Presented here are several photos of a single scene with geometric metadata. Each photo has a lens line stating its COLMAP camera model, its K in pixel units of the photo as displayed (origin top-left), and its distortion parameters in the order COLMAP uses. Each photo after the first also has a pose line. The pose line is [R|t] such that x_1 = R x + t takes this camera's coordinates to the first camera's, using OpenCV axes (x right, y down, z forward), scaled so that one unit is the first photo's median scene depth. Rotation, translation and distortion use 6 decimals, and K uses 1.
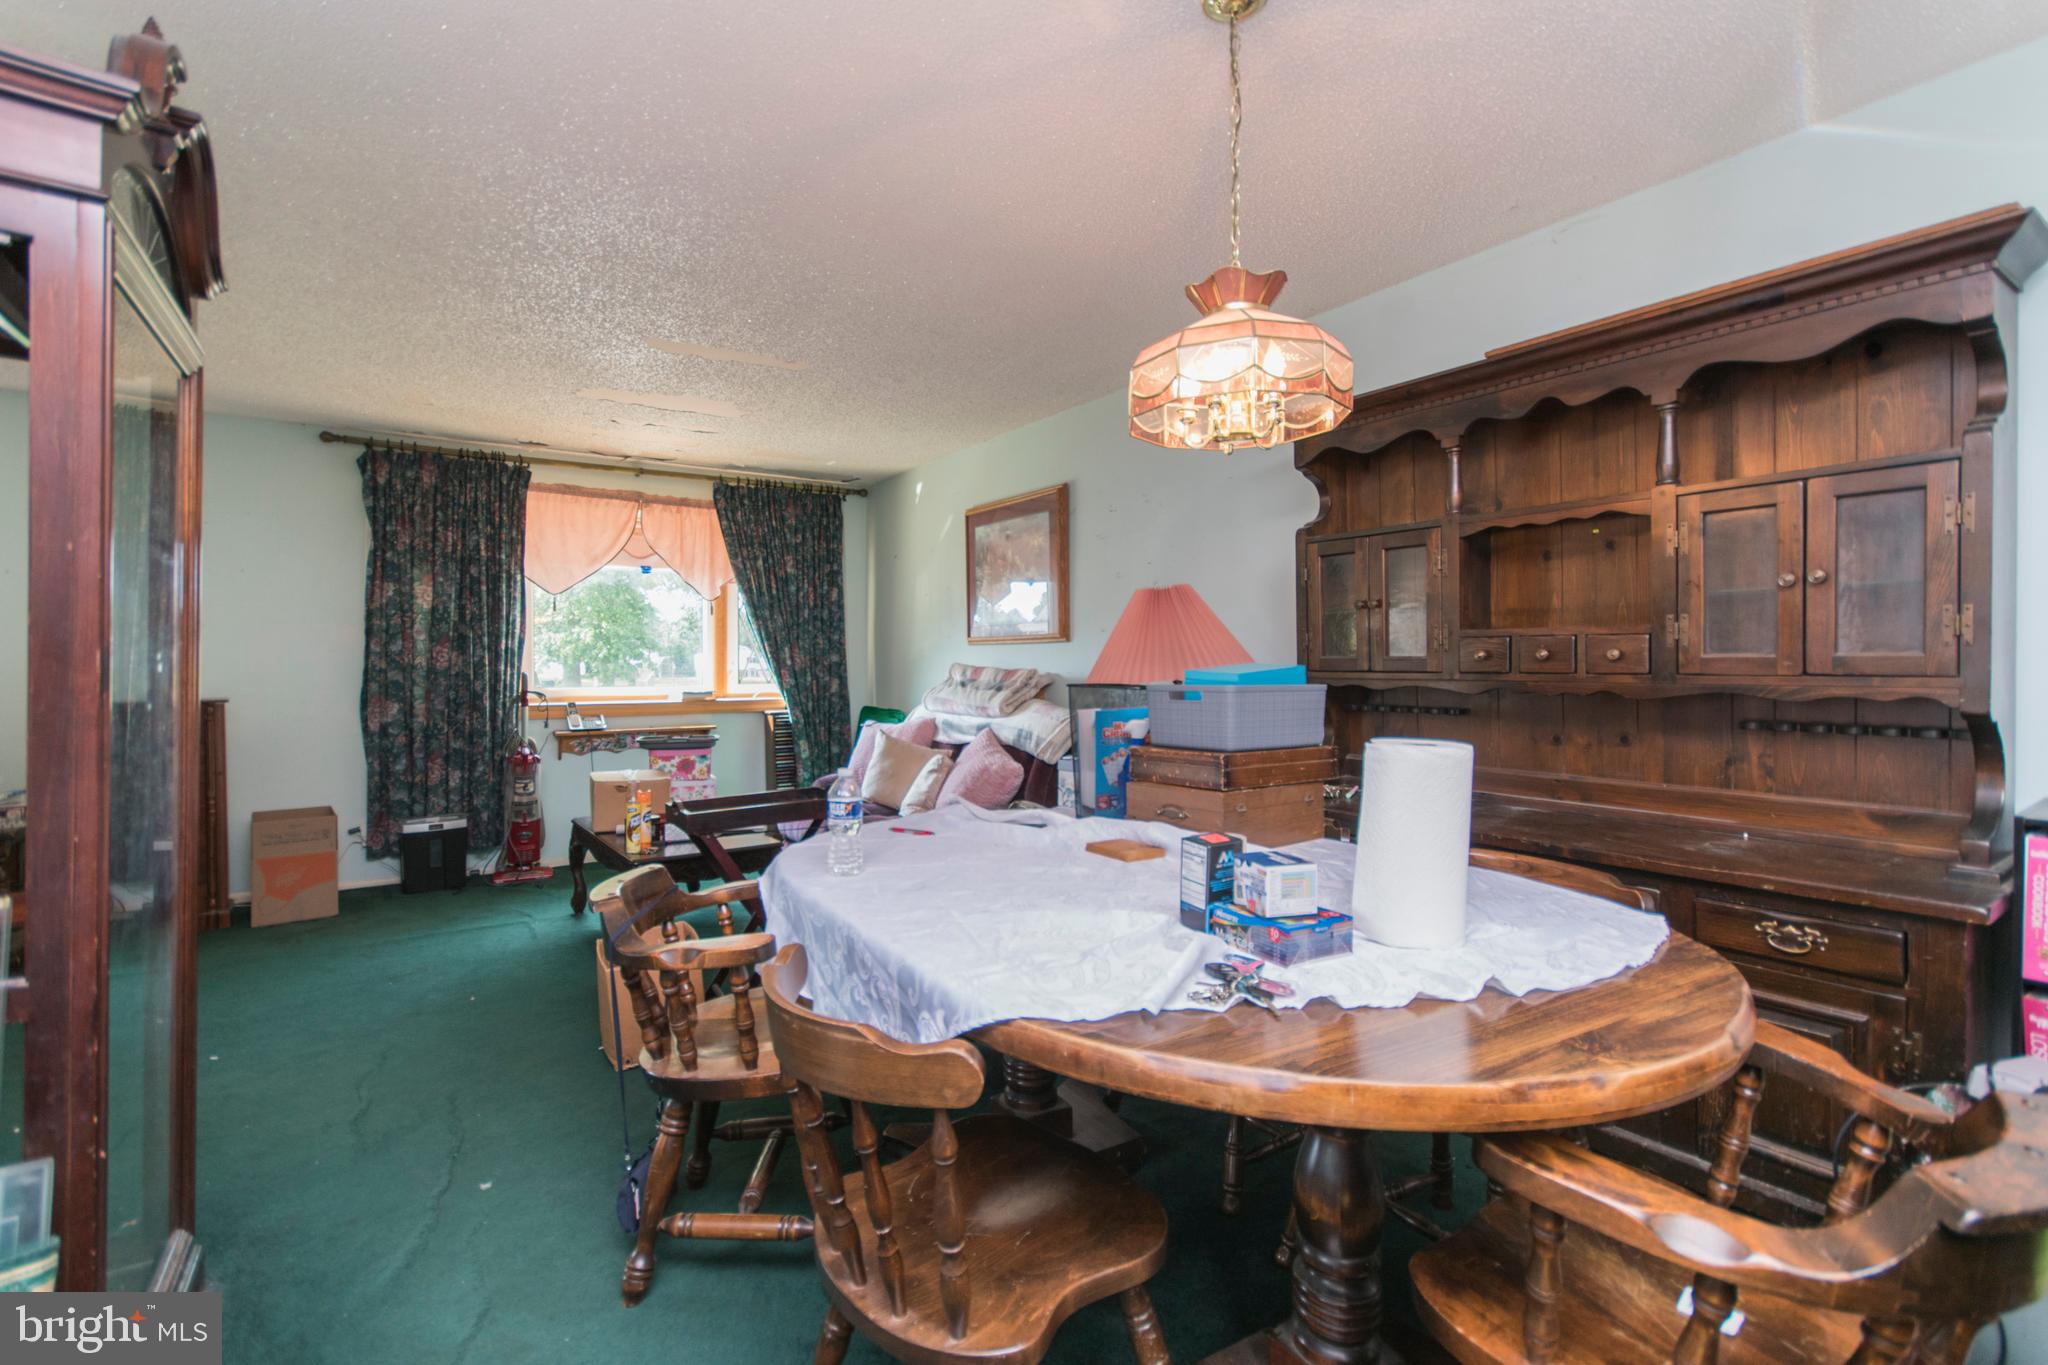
lens RADIAL K [[906.7, 0, 1015.3], [0, 906.7, 677.1], [0, 0, 1]] dist [0.000636, 0.001343]
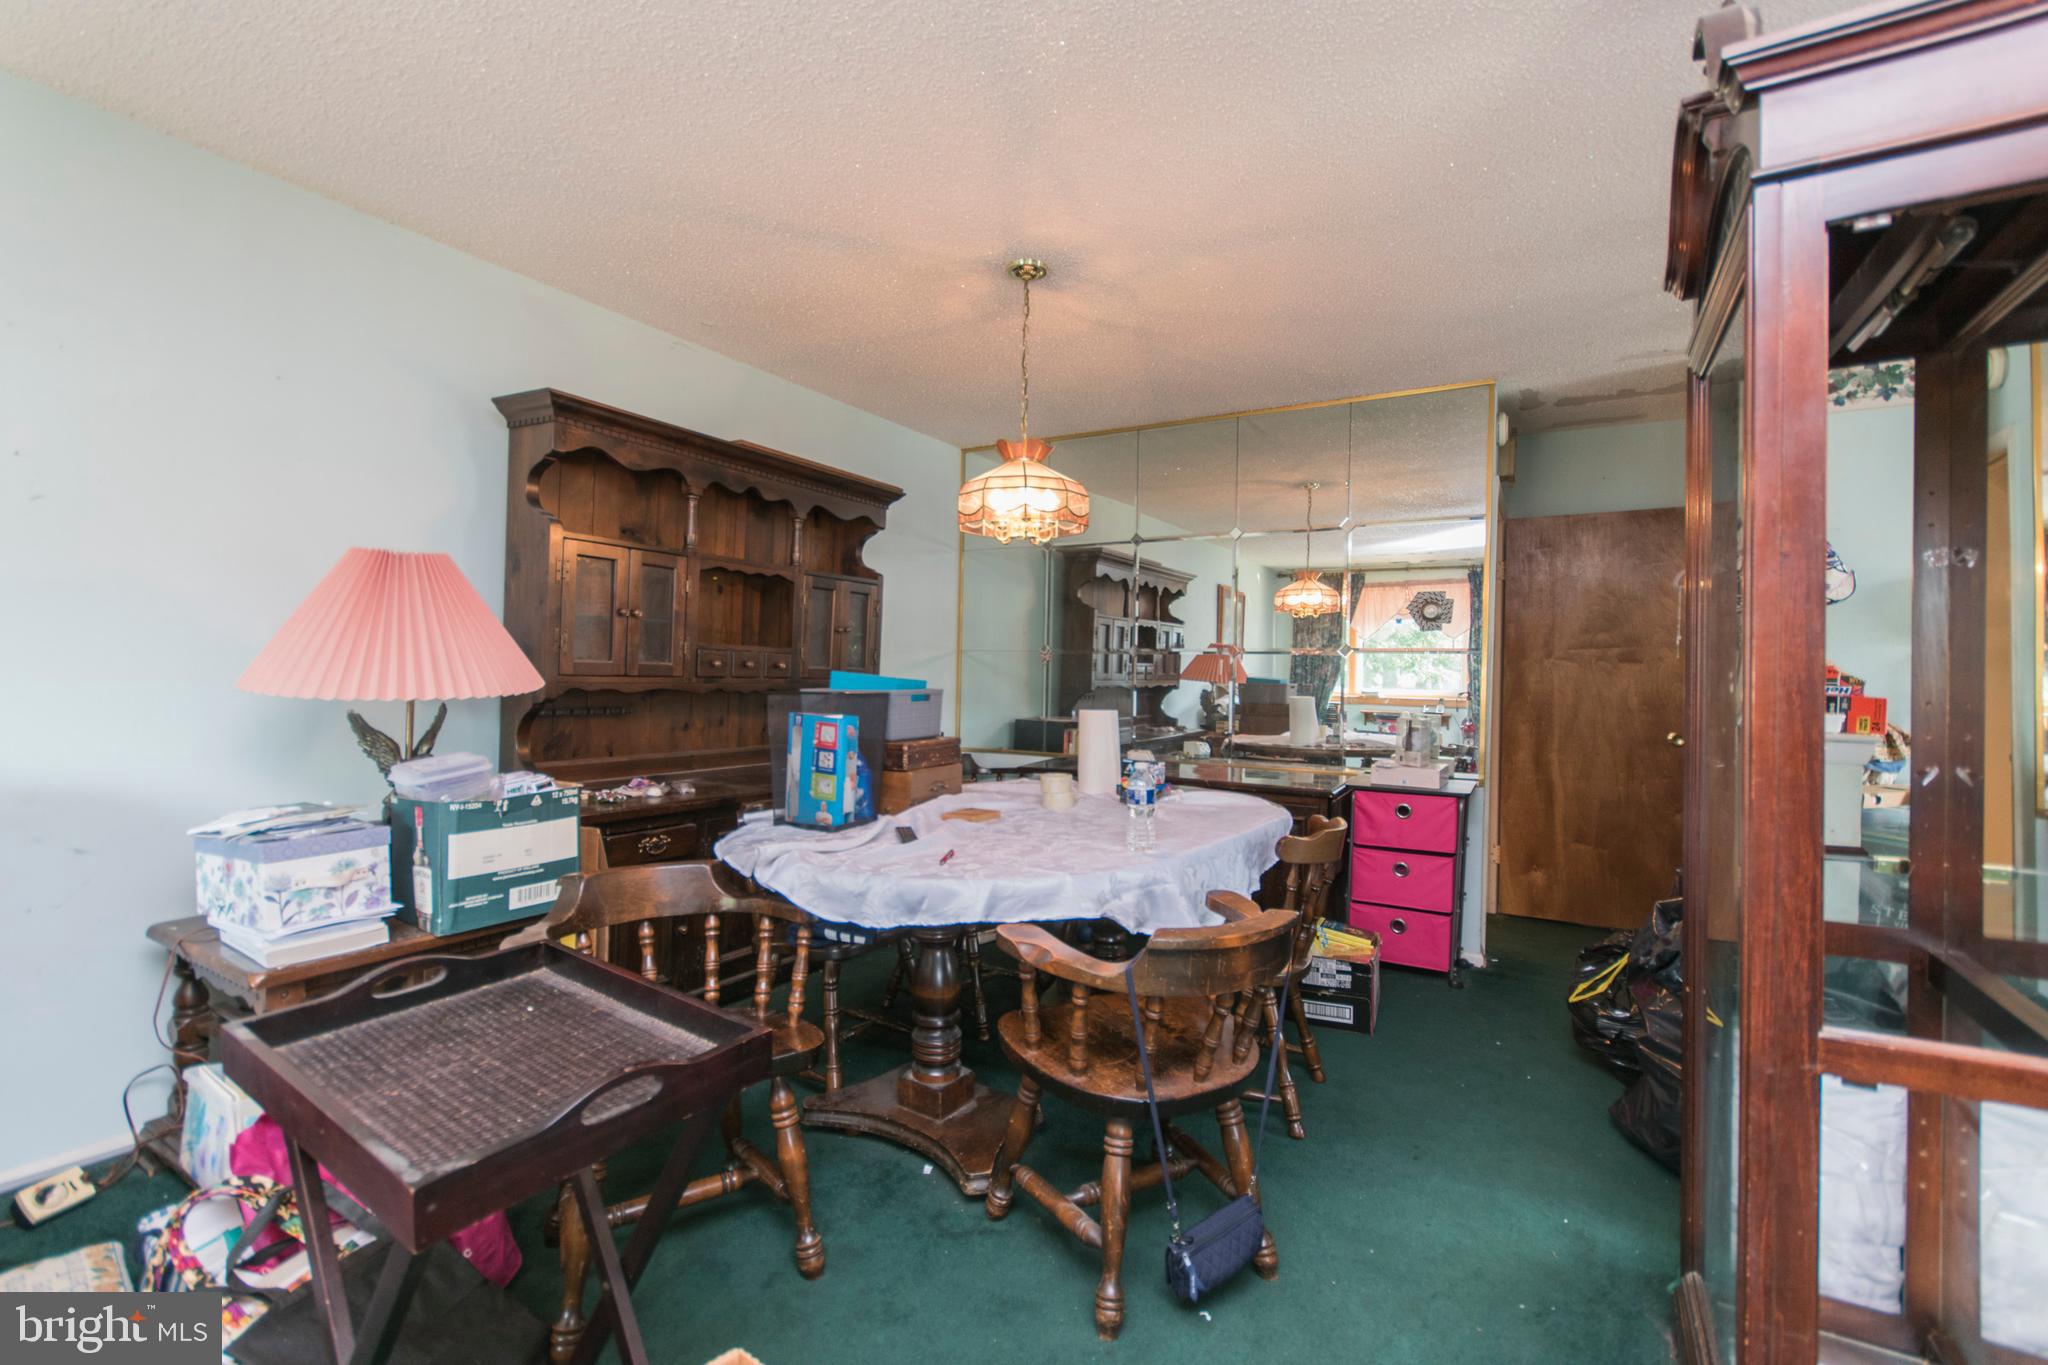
lens RADIAL K [[906.7, 0, 1005.7], [0, 906.7, 681.7], [0, 0, 1]] dist [0.000636, 0.001343]
pose [[-0.416776, -0.011132, 0.908941, -0.439419], [-0.003241, 0.999937, 0.010761, -0.007350], [-0.909003, 0.001539, -0.416786, 0.606276]]
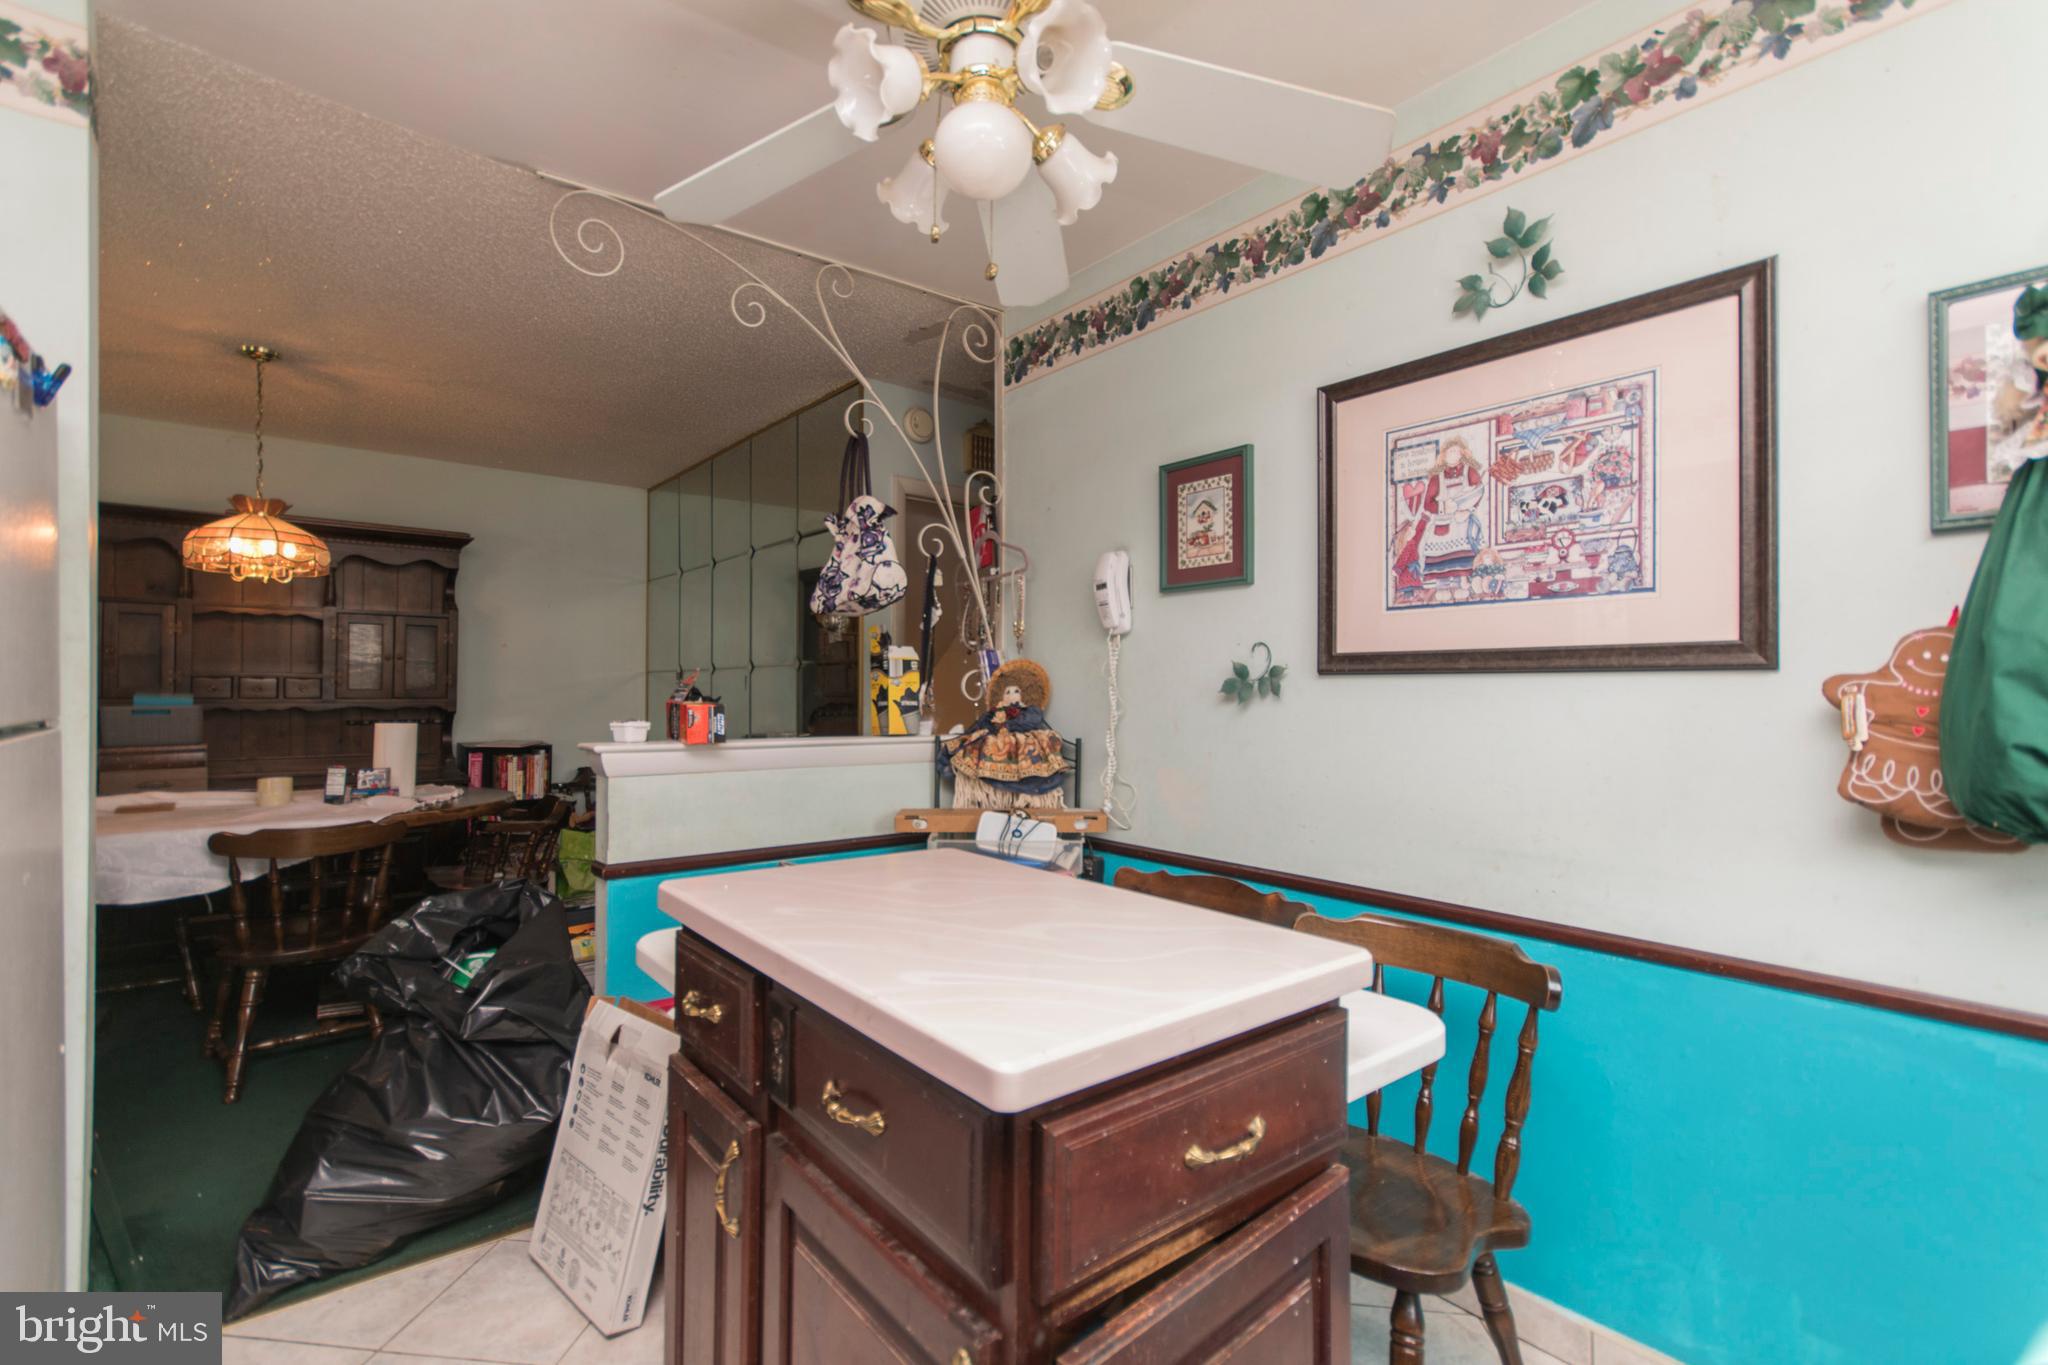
lens RADIAL K [[906.7, 0, 1018.6], [0, 906.7, 691.8], [0, 0, 1]] dist [0.000636, 0.001343]
pose [[-0.085863, 0.004243, 0.996298, -0.652714], [0.009954, 0.999945, -0.003400, 0.001924], [-0.996257, 0.009625, -0.085900, -0.164459]]
